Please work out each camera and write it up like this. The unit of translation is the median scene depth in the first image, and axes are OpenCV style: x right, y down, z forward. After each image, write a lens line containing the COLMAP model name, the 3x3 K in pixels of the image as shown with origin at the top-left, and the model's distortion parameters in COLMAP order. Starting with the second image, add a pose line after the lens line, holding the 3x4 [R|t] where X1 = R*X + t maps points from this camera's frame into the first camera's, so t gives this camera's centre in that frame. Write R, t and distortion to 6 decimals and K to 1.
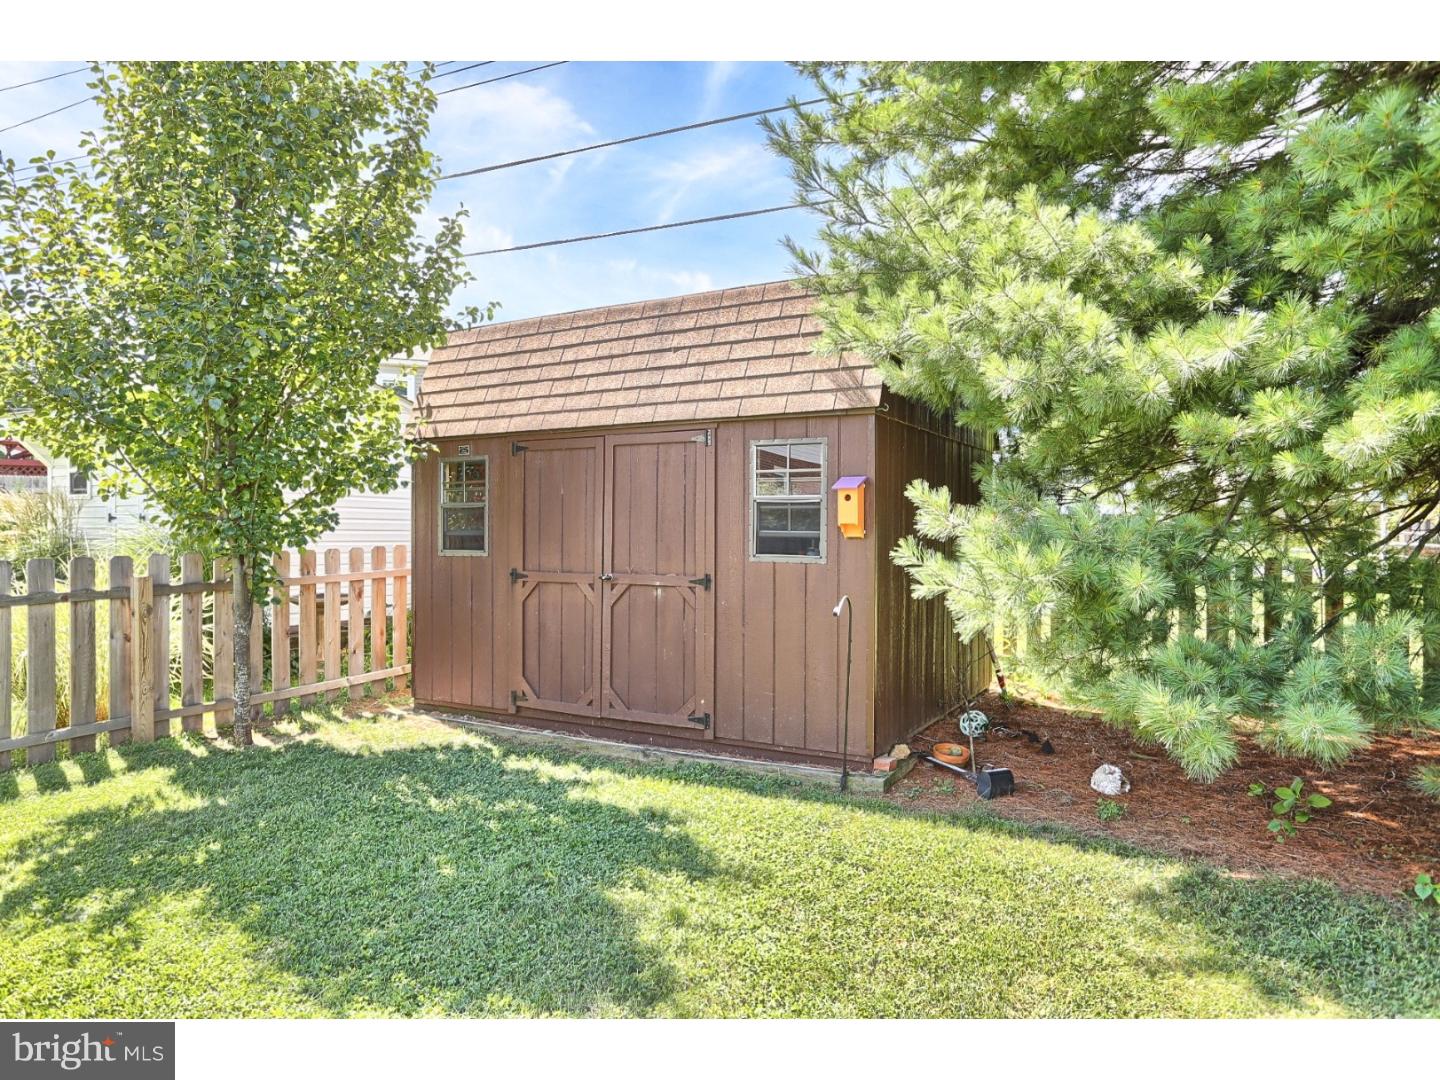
lens RADIAL K [[1134.8, 0, 719.6], [0, 1134.8, 567.9], [0, 0, 1]] dist [-0.005194, -0.000614]
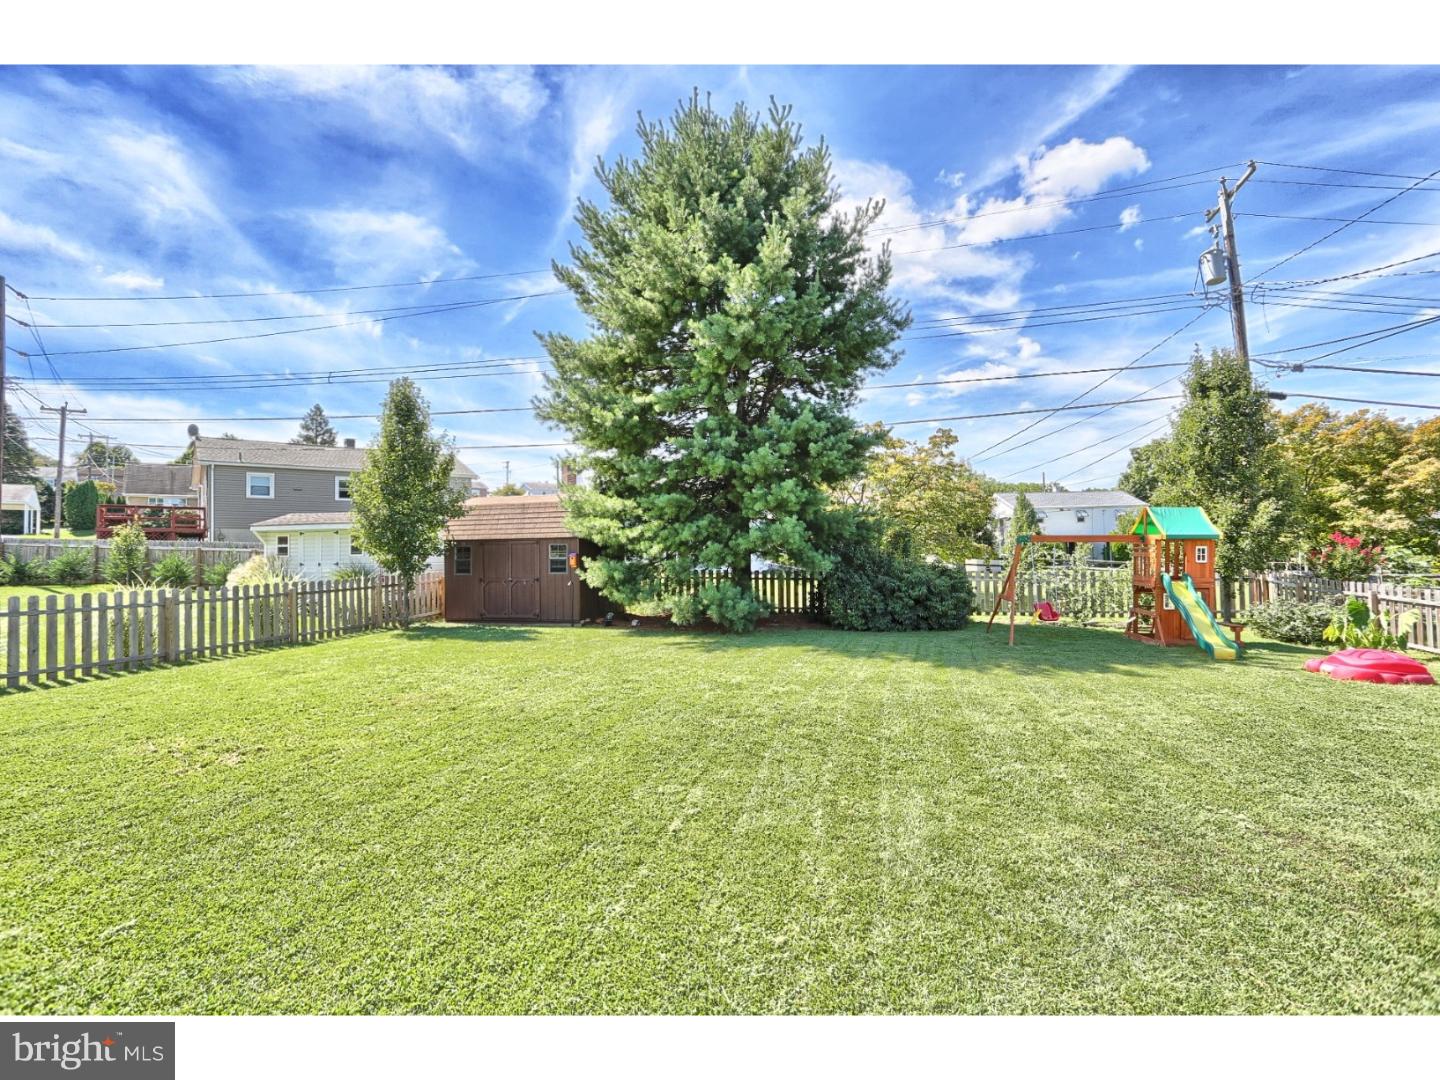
lens RADIAL K [[712.9, 0, 721.9], [0, 712.9, 533.0], [0, 0, 1]] dist [-0.063777, 0.026435]
pose [[0.966241, -0.012092, 0.257357, -0.024226], [0.028038, 0.997900, -0.058384, 0.012486], [-0.256111, 0.063628, 0.964551, -1.516099]]
